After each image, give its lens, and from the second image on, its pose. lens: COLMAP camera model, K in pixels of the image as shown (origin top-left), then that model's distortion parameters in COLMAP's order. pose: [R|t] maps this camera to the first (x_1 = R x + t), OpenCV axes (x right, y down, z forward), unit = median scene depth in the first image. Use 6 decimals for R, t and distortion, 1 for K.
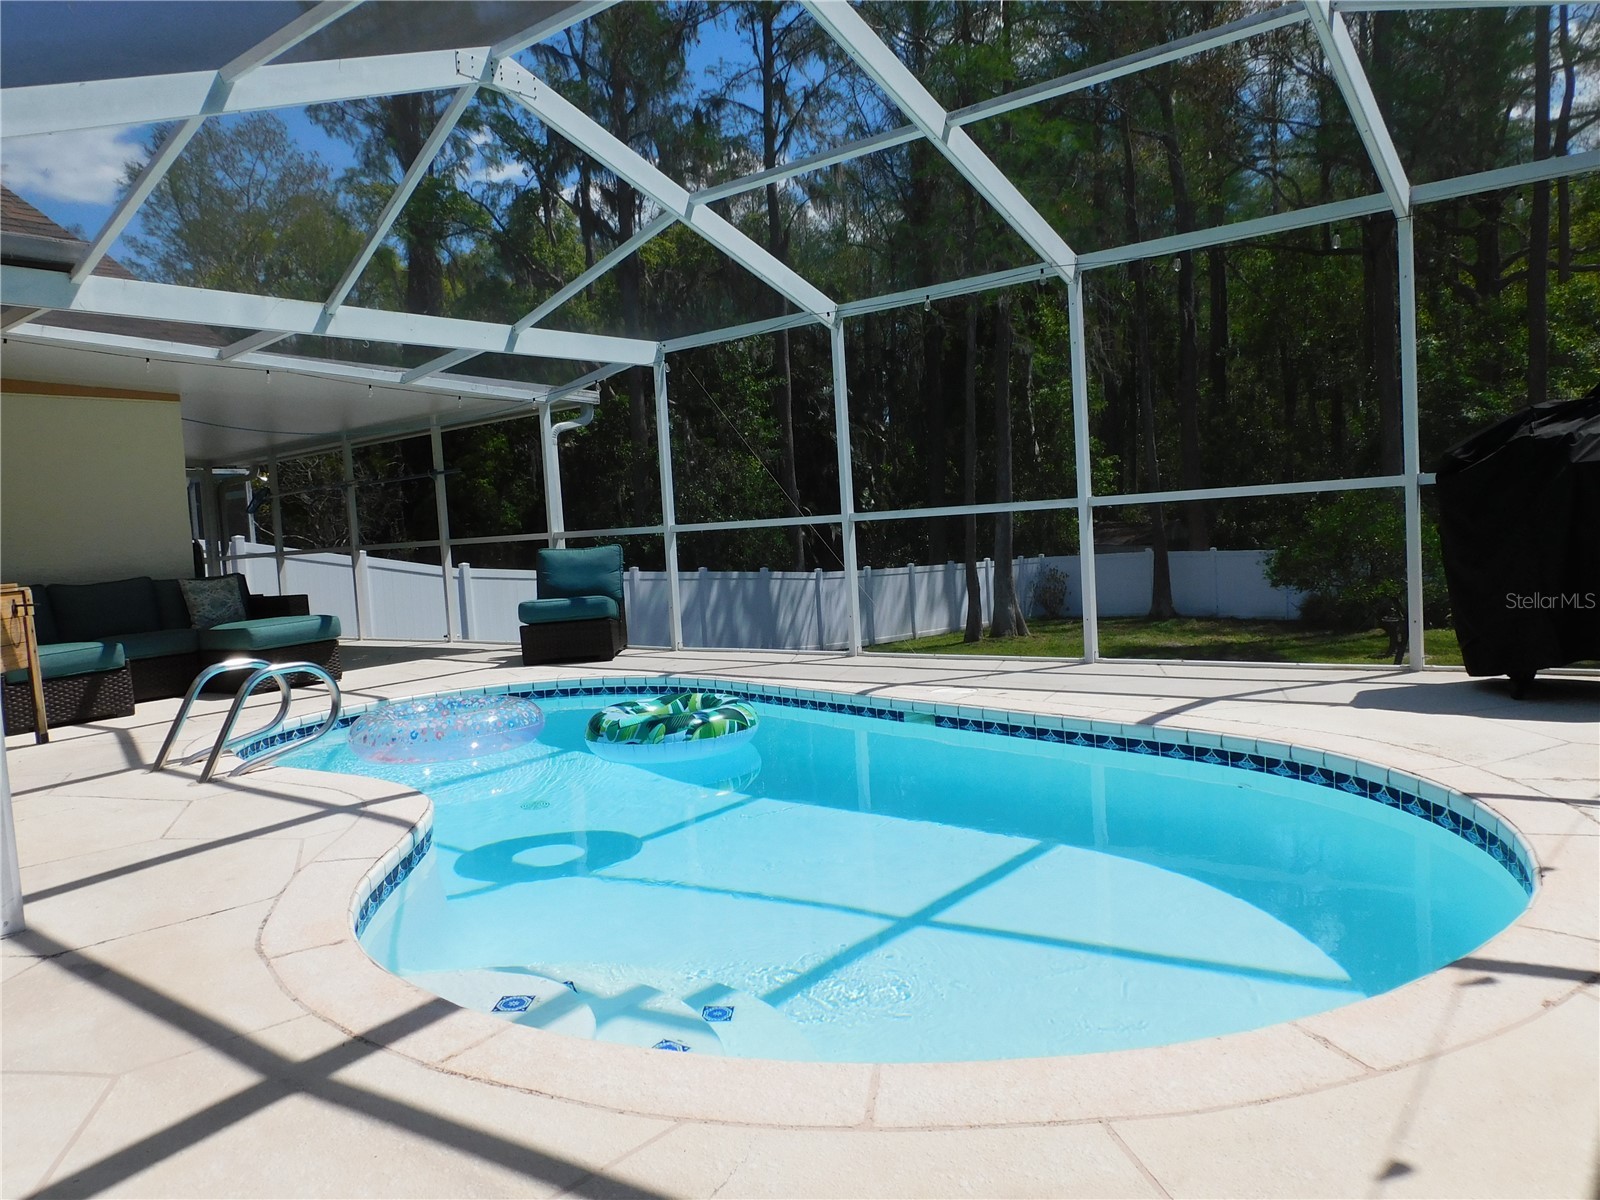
lens RADIAL K [[1180.1, 0, 800.0], [0, 1180.1, 600.0], [0, 0, 1]] dist [-0.039187, 0.001033]
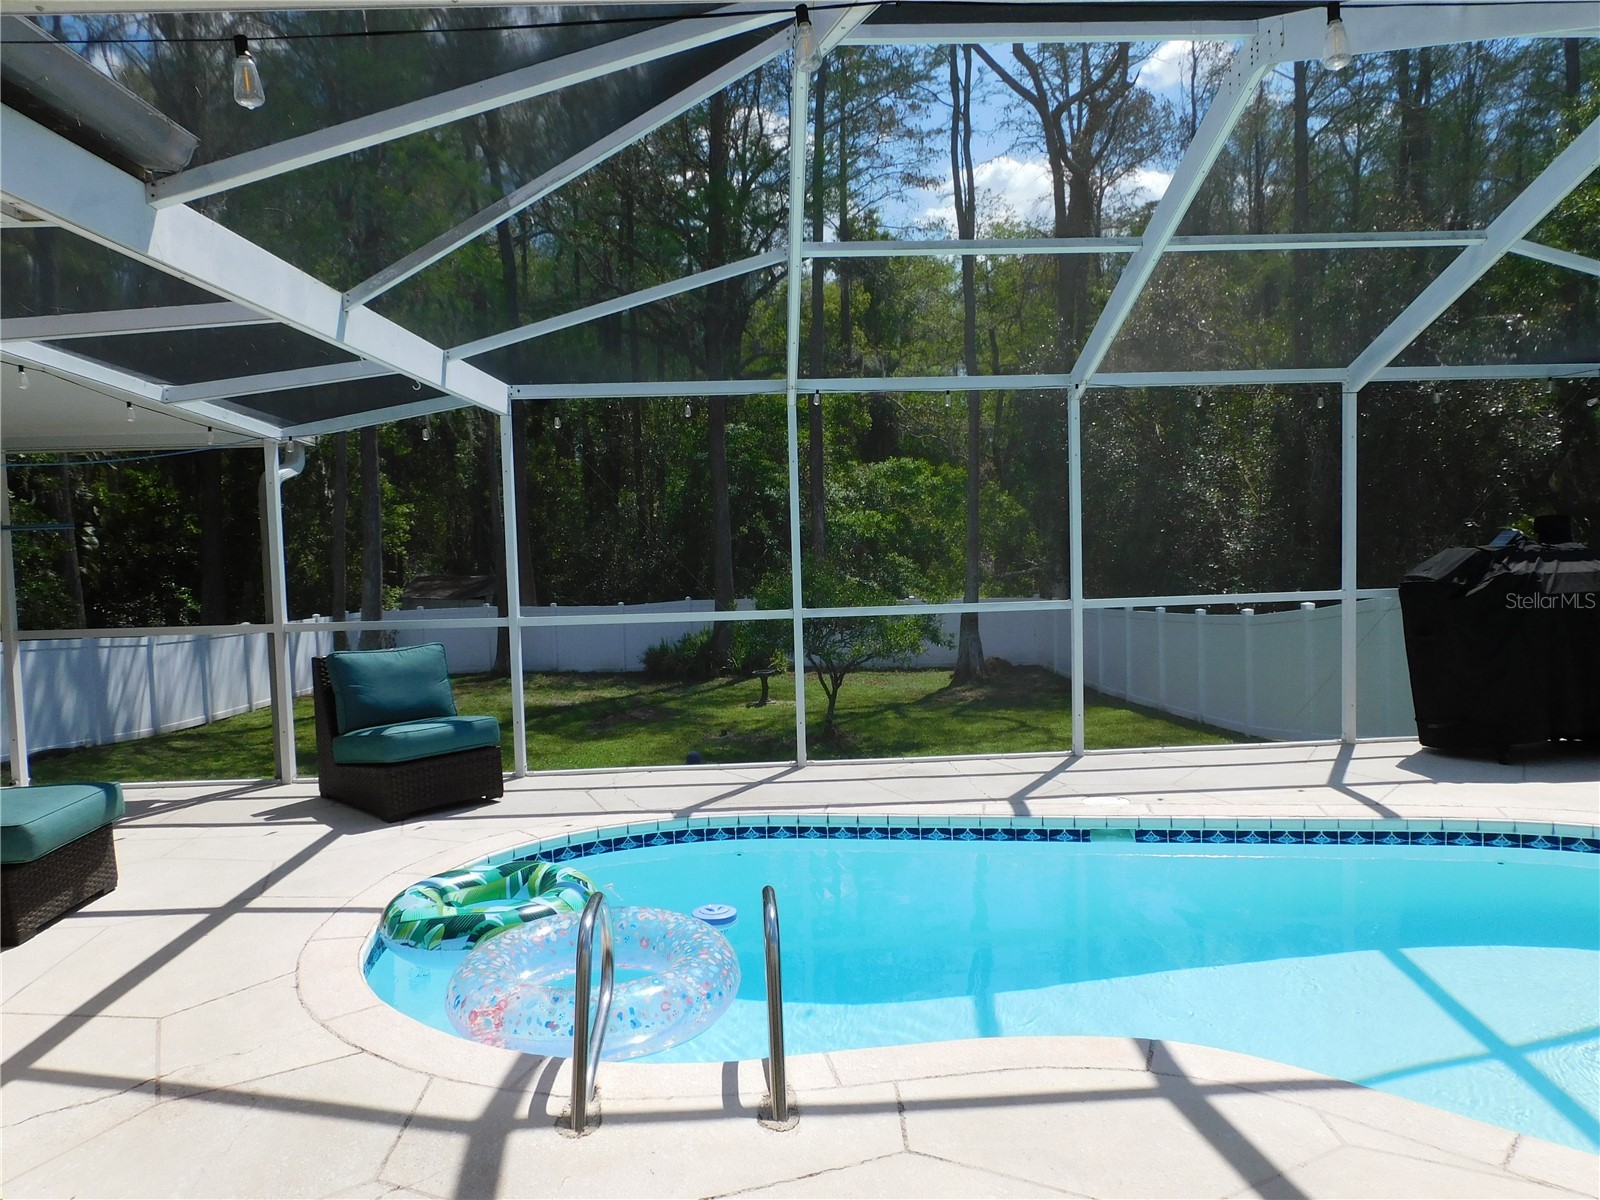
lens RADIAL K [[1180.1, 0, 800.0], [0, 1180.1, 600.0], [0, 0, 1]] dist [-0.039187, 0.001033]
pose [[0.747434, -0.004092, 0.664324, -0.518061], [0.025470, 0.999422, -0.022500, -0.055657], [-0.663848, 0.033738, 0.747106, 0.306416]]
